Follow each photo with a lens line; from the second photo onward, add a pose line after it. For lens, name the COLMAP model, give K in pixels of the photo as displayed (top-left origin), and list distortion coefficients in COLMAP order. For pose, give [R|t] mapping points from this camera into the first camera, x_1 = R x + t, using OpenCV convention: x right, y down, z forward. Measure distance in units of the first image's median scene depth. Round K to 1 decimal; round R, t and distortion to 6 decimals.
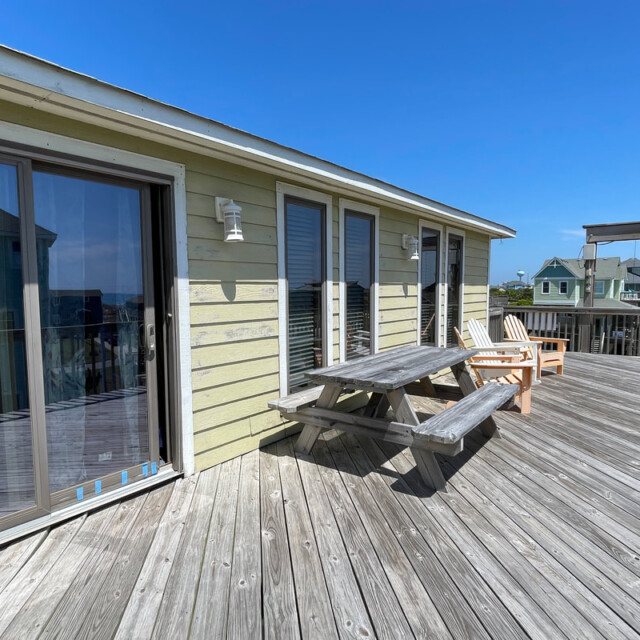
lens RADIAL K [[485.8, 0, 311.1], [0, 485.8, 330.1], [0, 0, 1]] dist [0.031702, -0.077723]
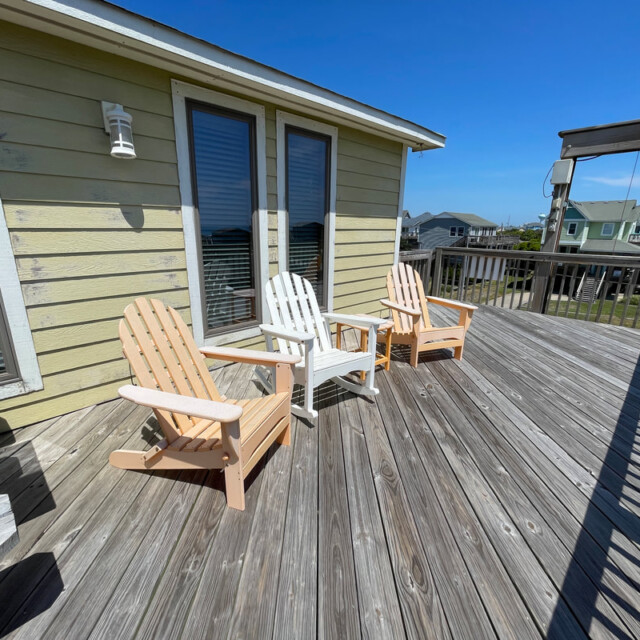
lens RADIAL K [[346.0, 0, 319.1], [0, 346.0, 323.2], [0, 0, 1]] dist [-0.005850, 0.003804]
pose [[0.986474, 0.078399, -0.143956, 0.287113], [-0.047609, 0.977384, 0.206046, -0.034041], [0.156854, -0.196405, 0.967896, 0.386131]]
